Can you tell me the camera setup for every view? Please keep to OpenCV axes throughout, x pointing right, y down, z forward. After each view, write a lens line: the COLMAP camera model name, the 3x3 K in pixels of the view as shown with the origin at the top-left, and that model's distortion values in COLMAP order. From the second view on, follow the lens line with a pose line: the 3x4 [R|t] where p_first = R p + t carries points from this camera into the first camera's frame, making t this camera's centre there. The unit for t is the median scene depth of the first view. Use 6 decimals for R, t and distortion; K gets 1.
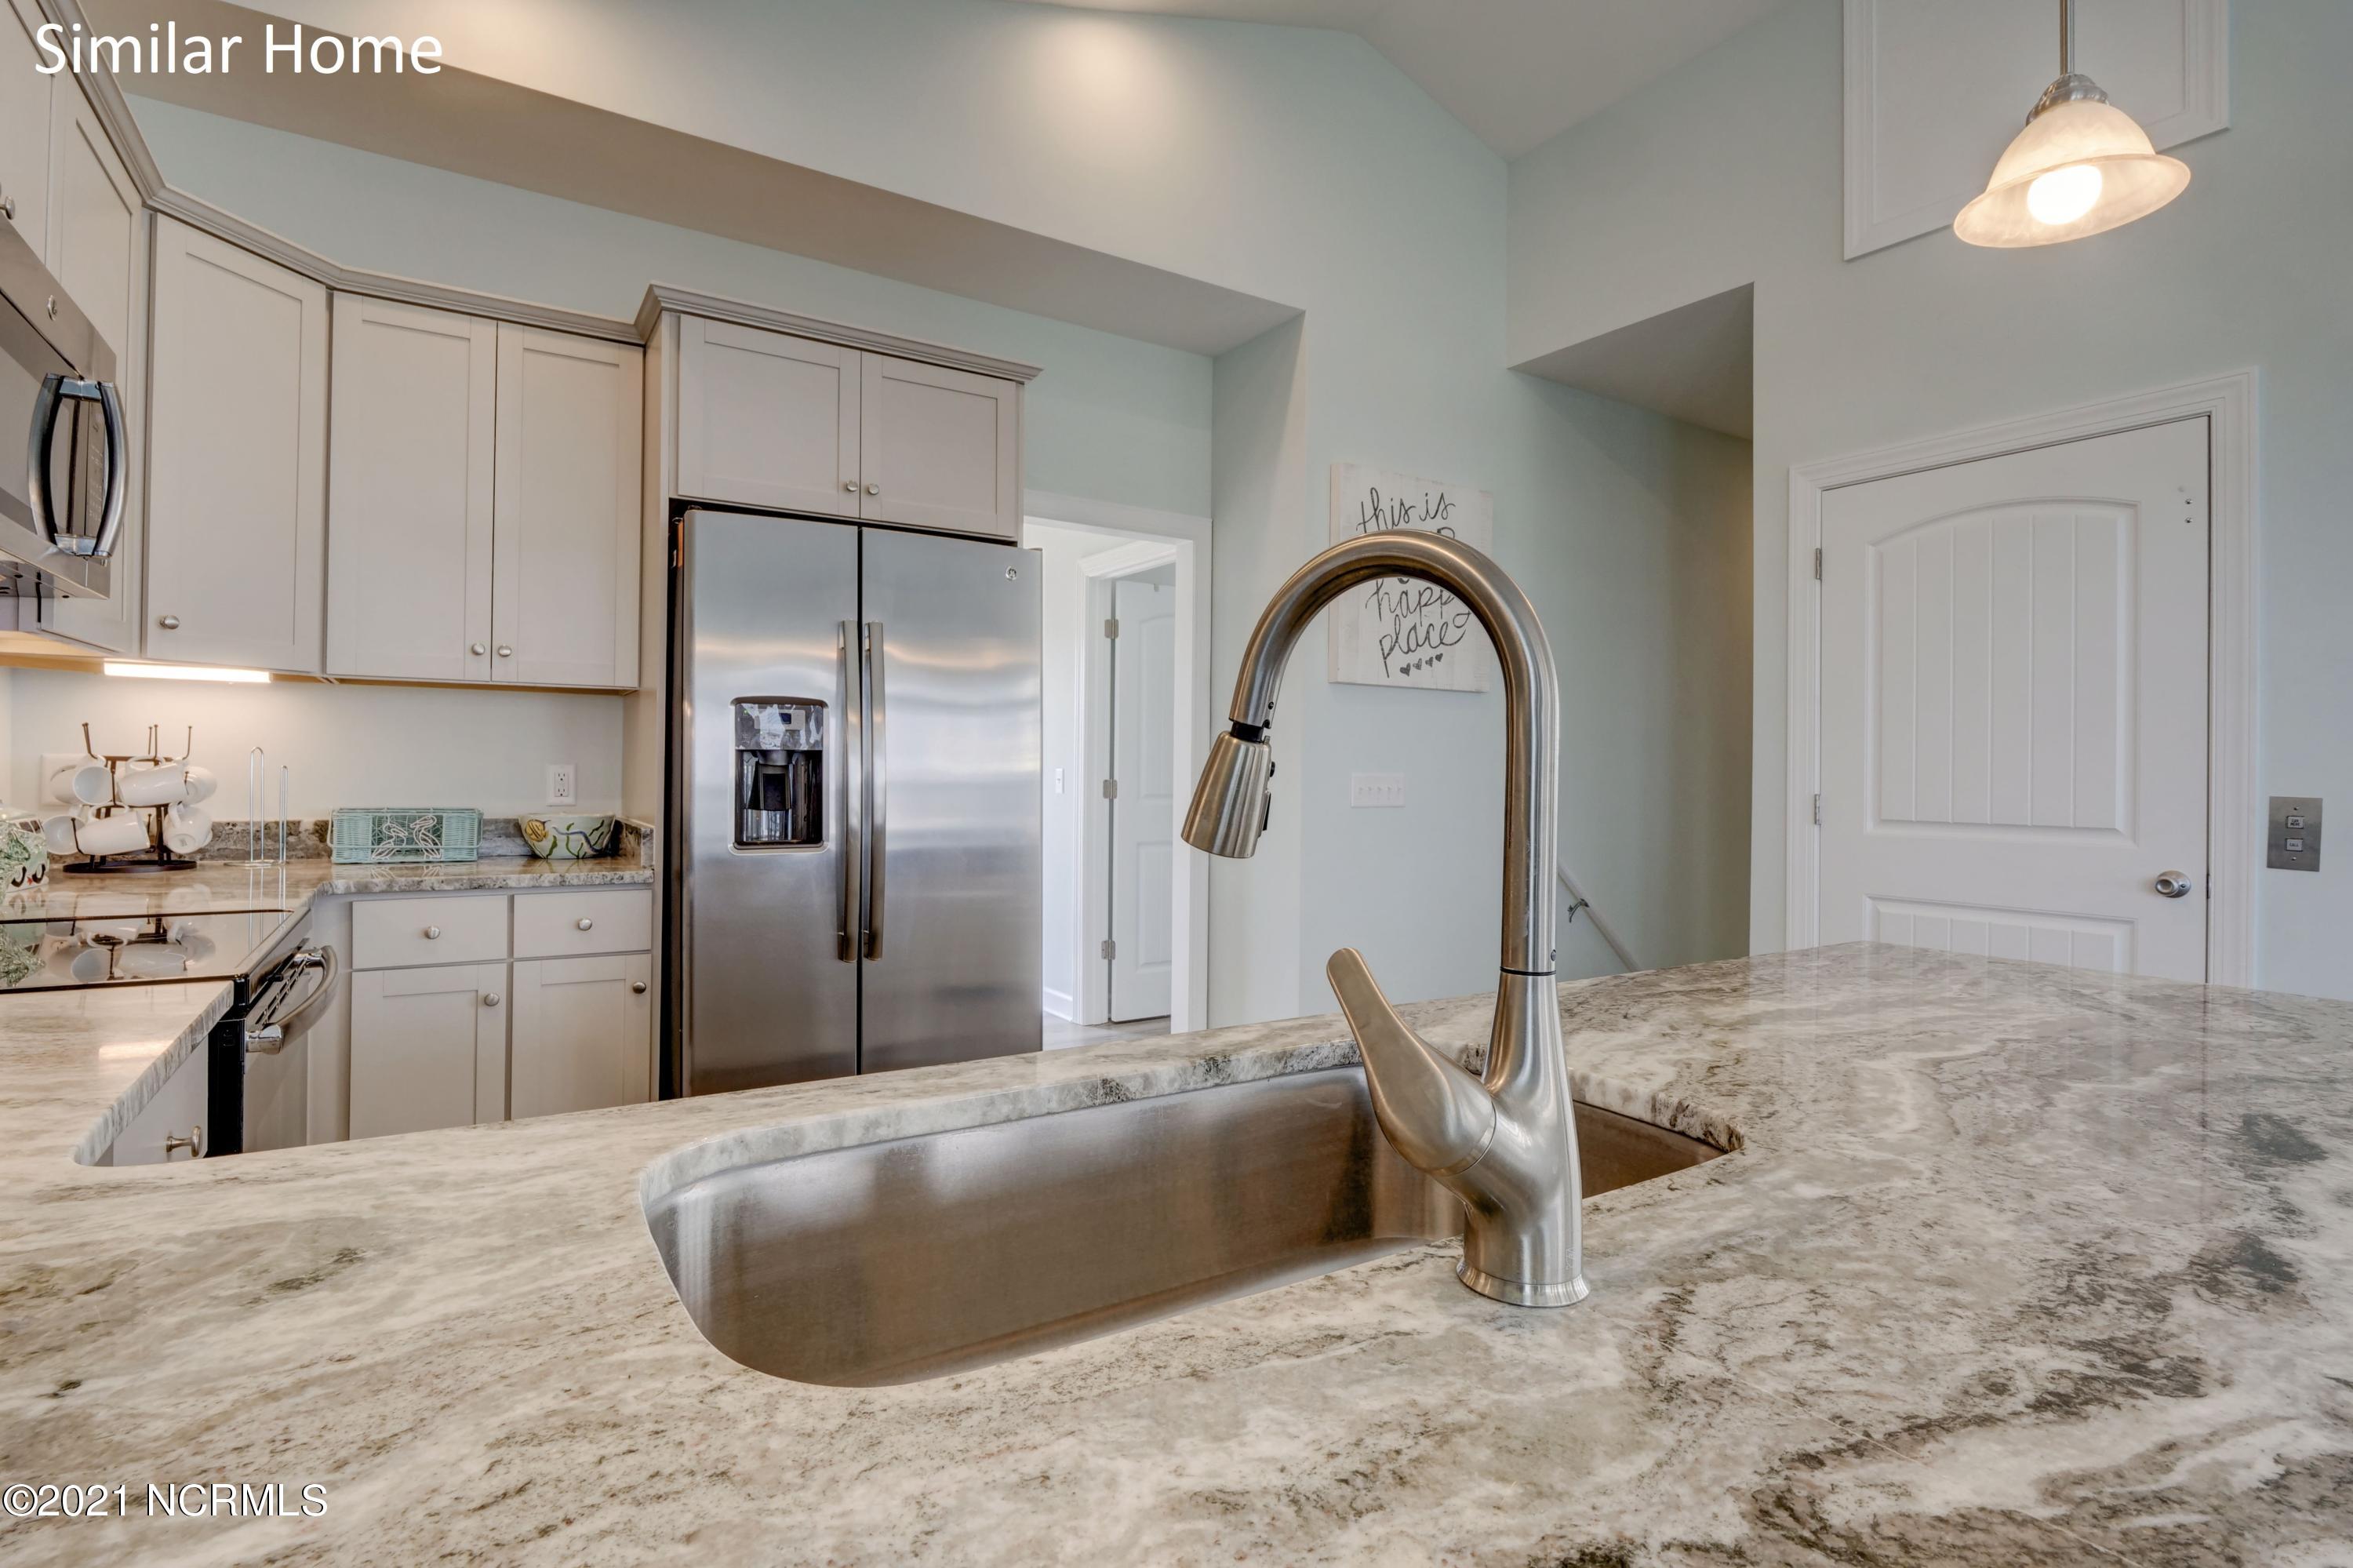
lens RADIAL K [[1182.0, 0, 1170.7], [0, 1182.0, 767.2], [0, 0, 1]] dist [-0.002666, -0.000235]
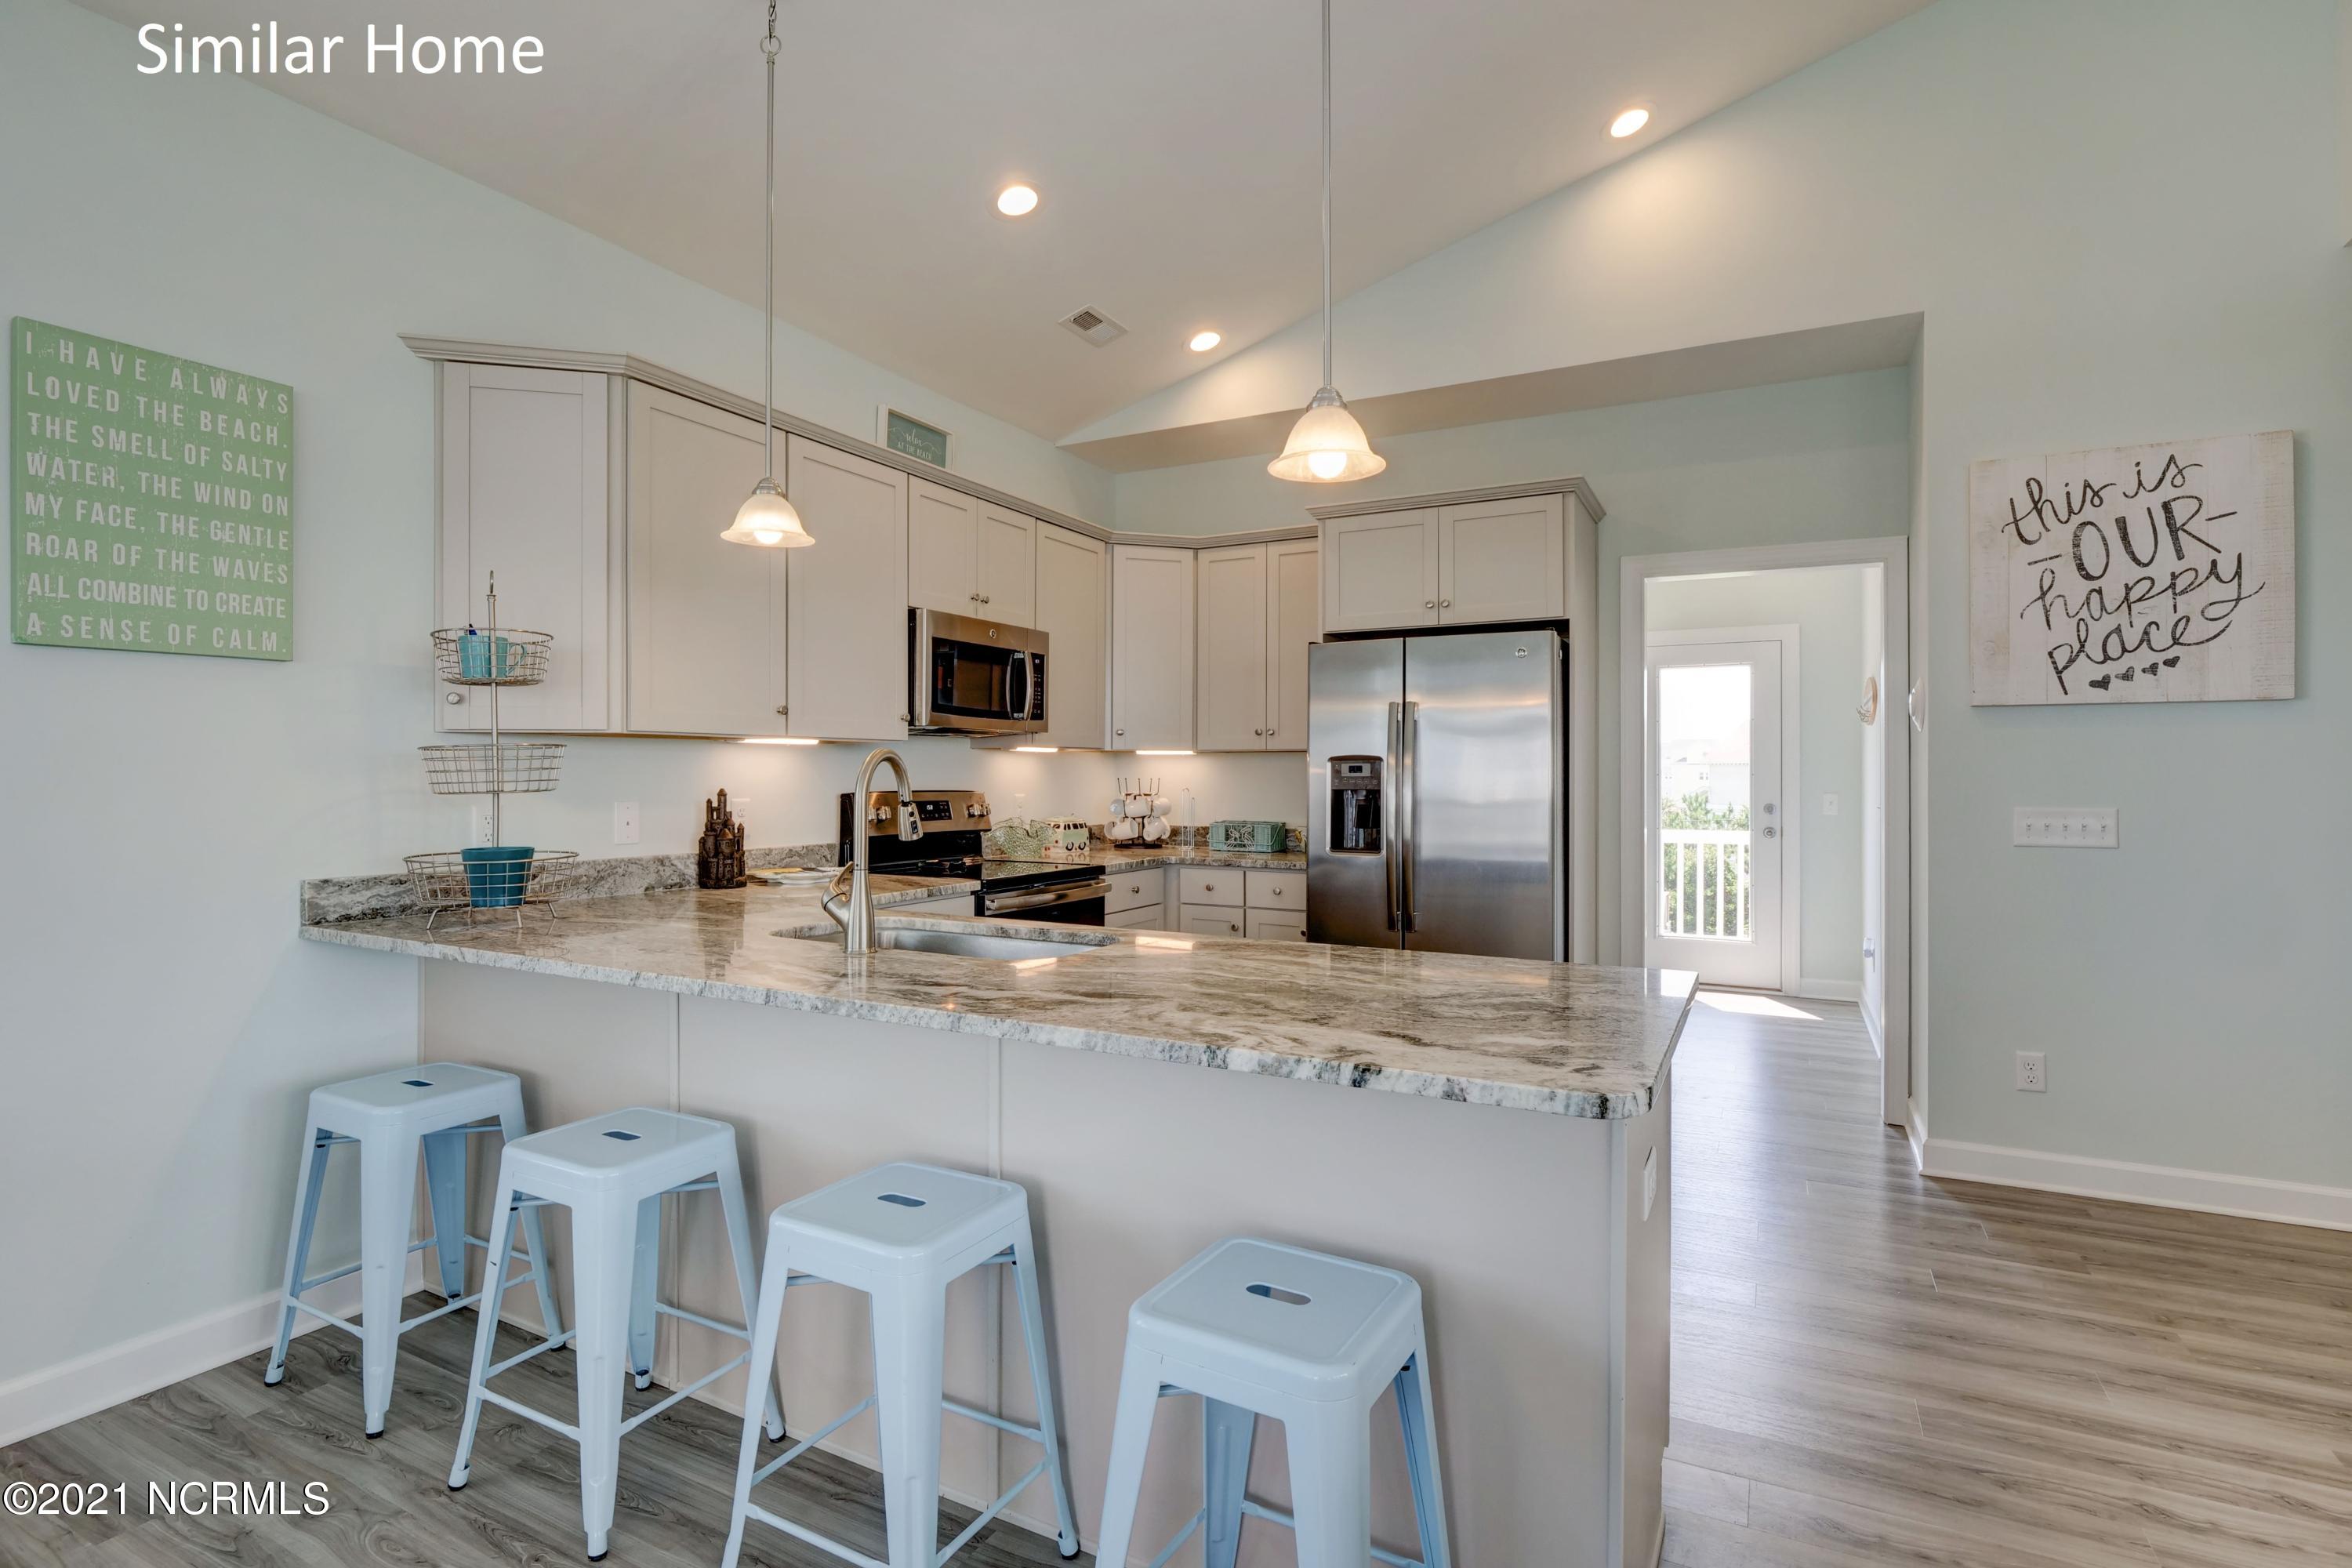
lens RADIAL K [[1181.4, 0, 1170.2], [0, 1181.4, 767.2], [0, 0, 1]] dist [-0.002666, -0.000235]
pose [[0.473979, -0.014973, -0.880409, 0.737936], [0.007689, 0.999888, -0.012866, -0.021115], [0.880502, -0.000671, 0.474041, 0.038966]]
